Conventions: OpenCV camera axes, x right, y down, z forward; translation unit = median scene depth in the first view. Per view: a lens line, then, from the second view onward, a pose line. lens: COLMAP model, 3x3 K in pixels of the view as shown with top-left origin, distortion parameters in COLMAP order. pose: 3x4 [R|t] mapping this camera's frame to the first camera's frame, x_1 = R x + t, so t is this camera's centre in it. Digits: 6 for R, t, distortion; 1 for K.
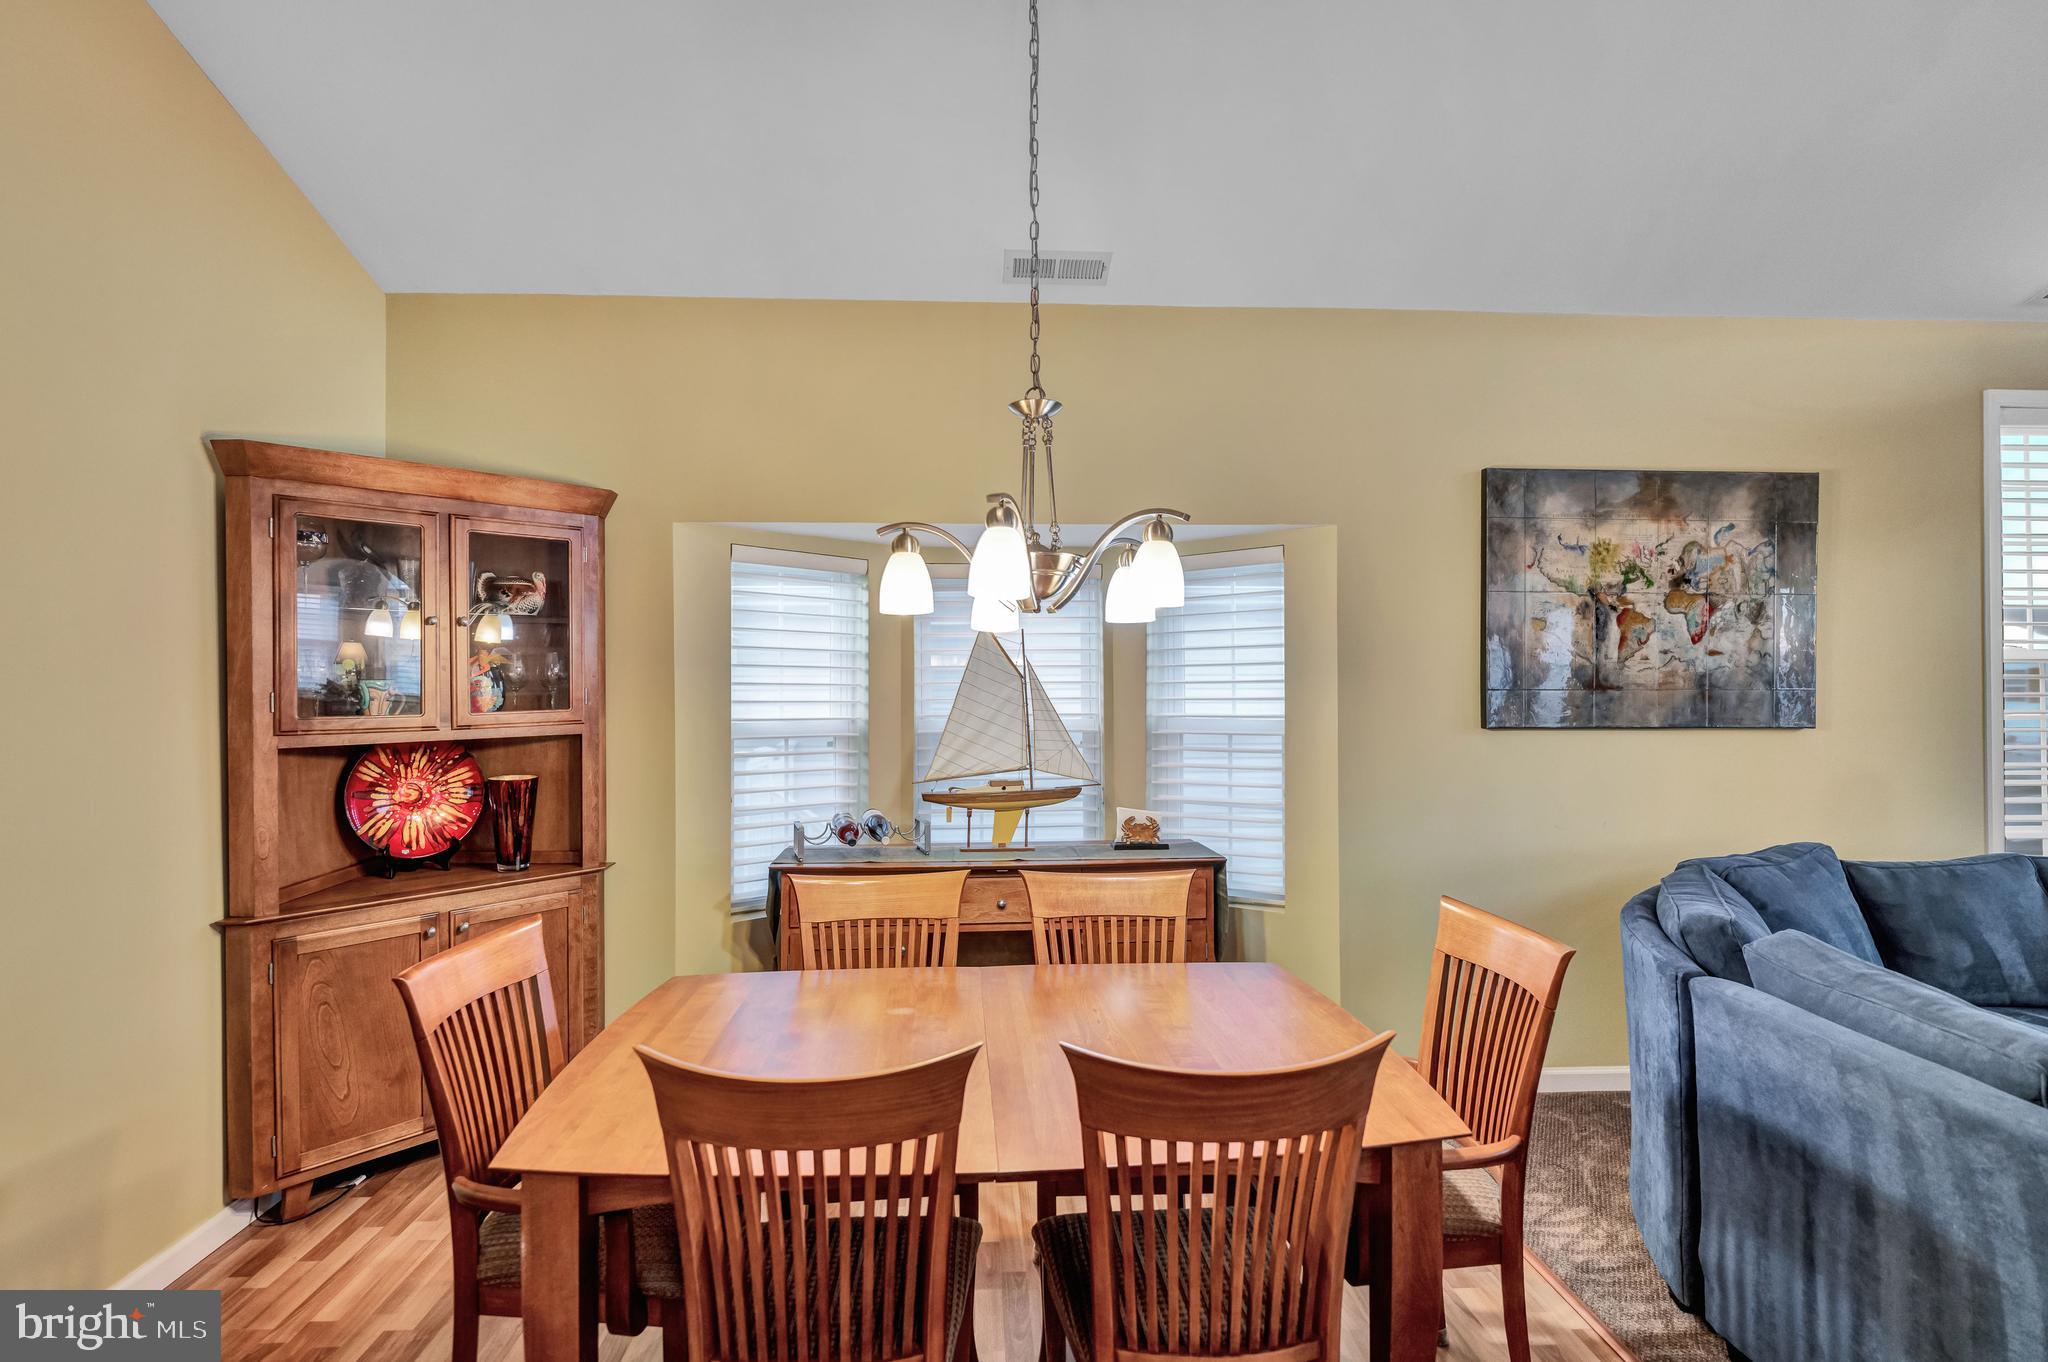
lens RADIAL K [[1008.5, 0, 1012.4], [0, 1008.5, 676.6], [0, 0, 1]] dist [-0.001303, -0.000079]
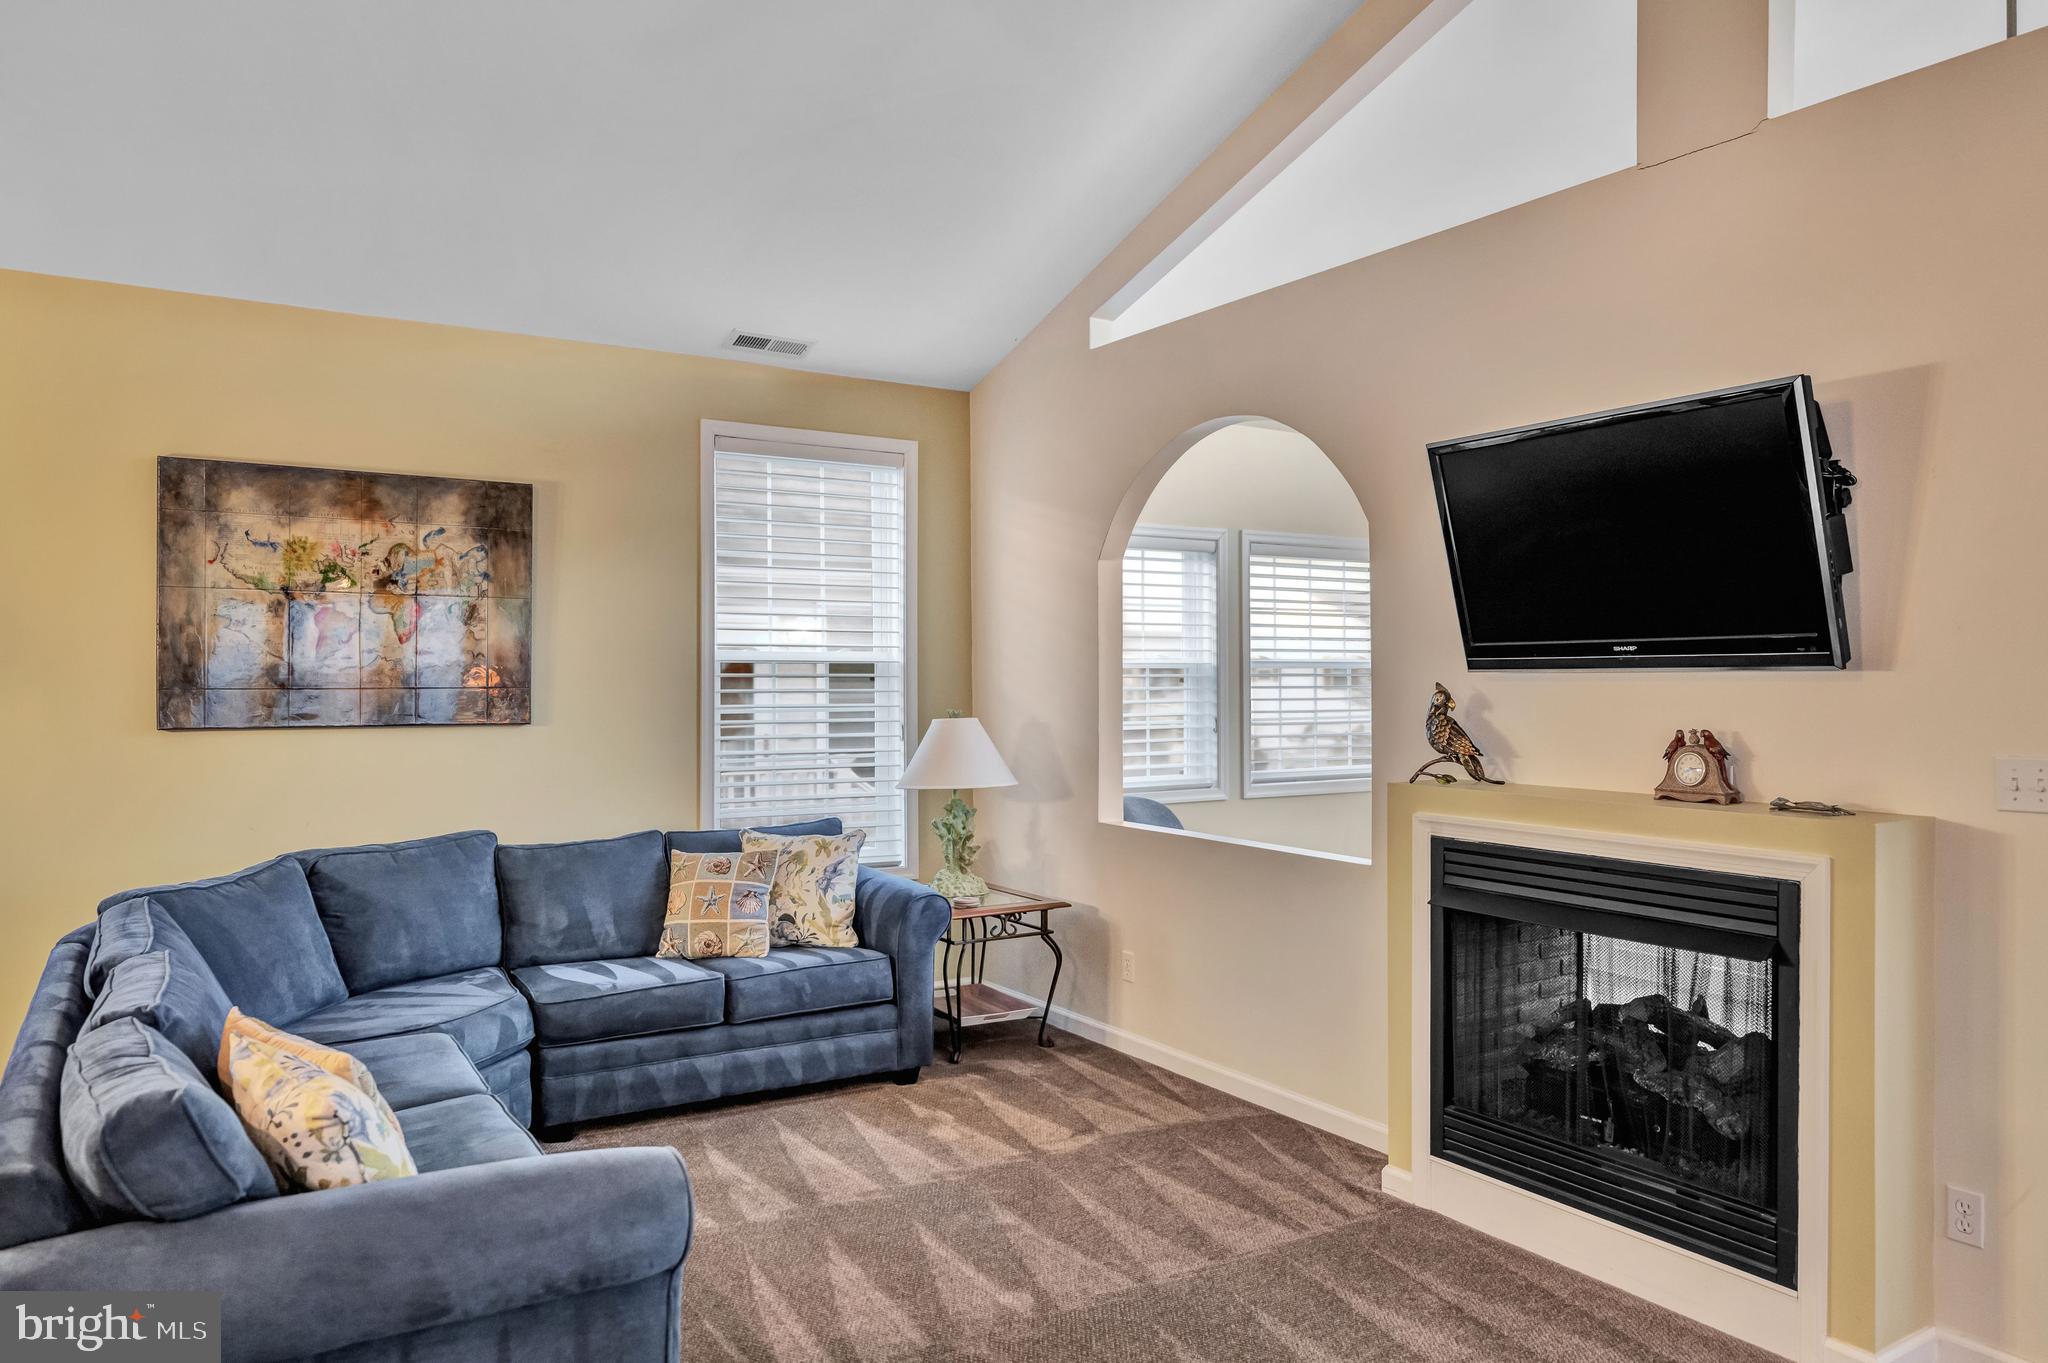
lens RADIAL K [[1423.4, 0, 1033.4], [0, 1423.4, 687.8], [0, 0, 1]] dist [-0.002035, -0.002118]
pose [[0.863120, -0.002667, 0.504992, 0.500703], [-0.007480, 0.999809, 0.018065, -0.018474], [-0.504944, -0.019370, 0.862935, -0.572204]]
